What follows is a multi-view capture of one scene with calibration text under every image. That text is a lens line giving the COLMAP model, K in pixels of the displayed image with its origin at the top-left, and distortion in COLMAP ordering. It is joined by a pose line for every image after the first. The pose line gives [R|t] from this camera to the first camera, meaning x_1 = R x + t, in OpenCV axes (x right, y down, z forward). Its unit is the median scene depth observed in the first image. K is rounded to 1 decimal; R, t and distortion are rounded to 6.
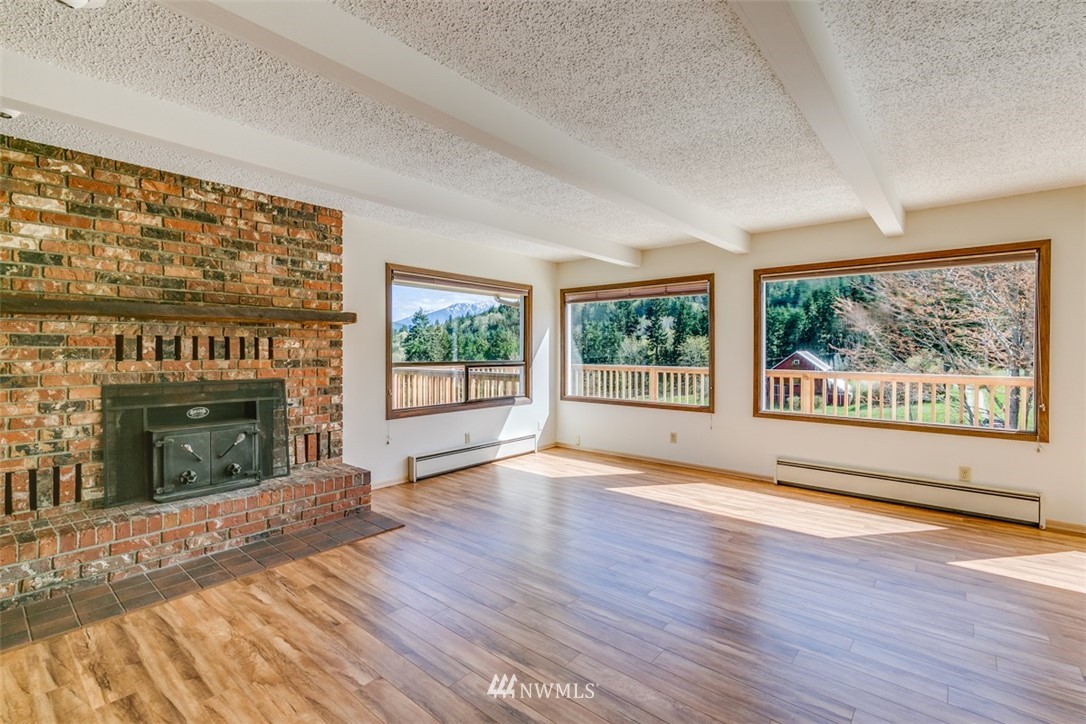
lens RADIAL K [[493.3, 0, 547.9], [0, 493.3, 353.3], [0, 0, 1]] dist [0.010095, -0.002064]
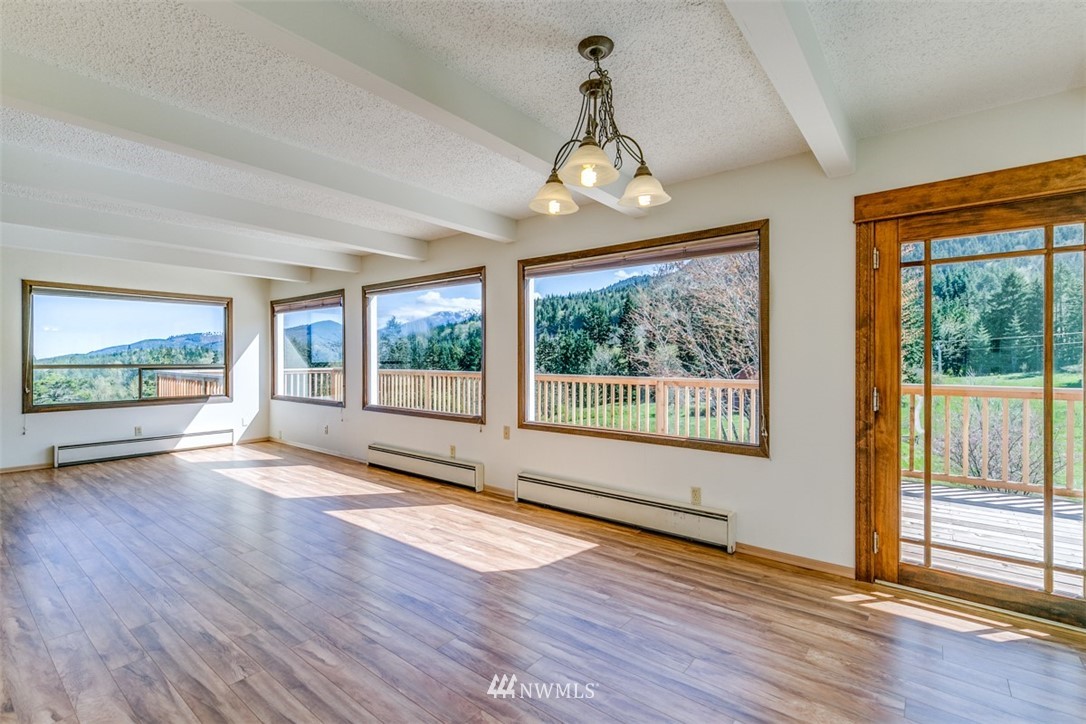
lens RADIAL K [[493.3, 0, 553.1], [0, 493.3, 359.7], [0, 0, 1]] dist [0.010095, -0.002064]
pose [[0.999491, -0.000843, 0.031876, 0.987637], [0.000967, 0.999992, -0.003854, 0.014338], [-0.031872, 0.003883, 0.999484, -0.240861]]
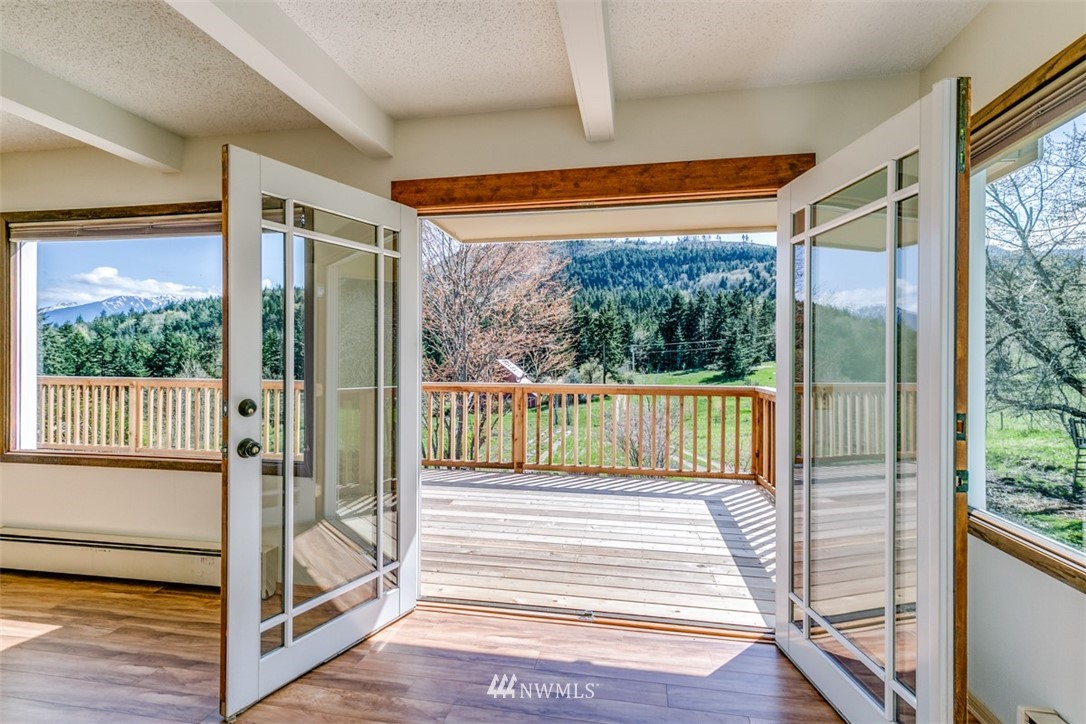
lens RADIAL K [[493.3, 0, 555.4], [0, 493.3, 357.6], [0, 0, 1]] dist [0.010095, -0.002064]
pose [[0.865500, 0.003532, 0.500897, 1.282233], [0.000292, 0.999971, -0.007556, 0.012407], [-0.500909, 0.006686, 0.865474, -0.209792]]
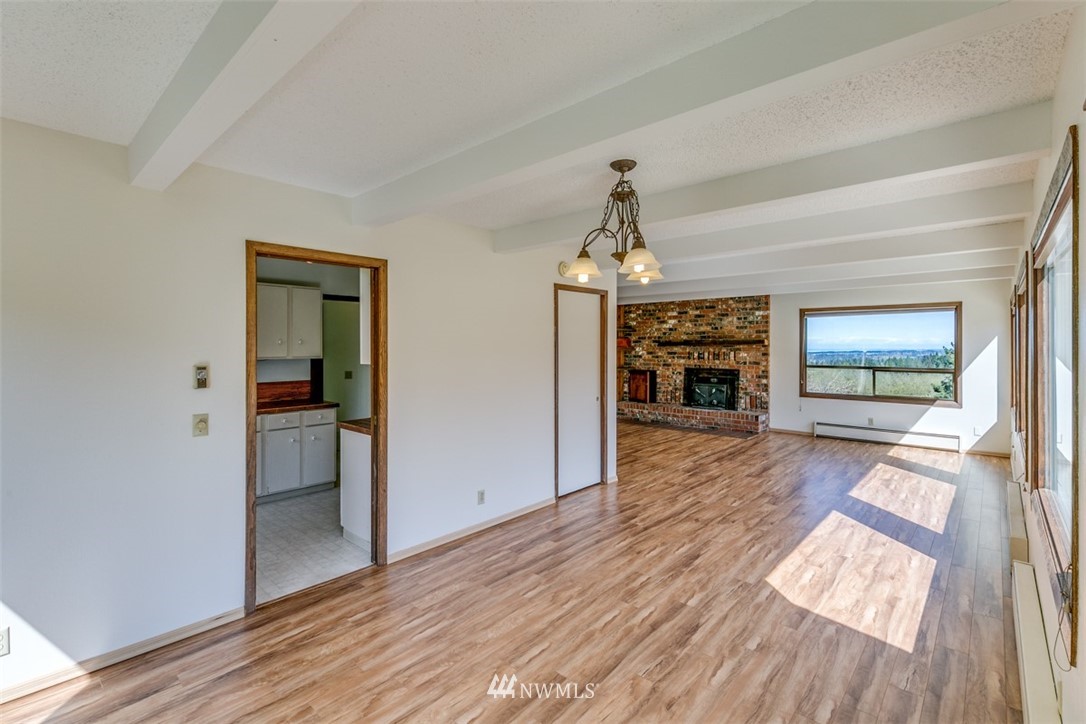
lens RADIAL K [[493.3, 0, 527.2], [0, 493.3, 348.6], [0, 0, 1]] dist [0.010095, -0.002064]
pose [[-0.063087, 0.005968, -0.997990, 1.681477], [-0.003896, 0.999973, 0.006226, -0.052040], [0.998000, 0.004281, -0.063062, 0.144701]]
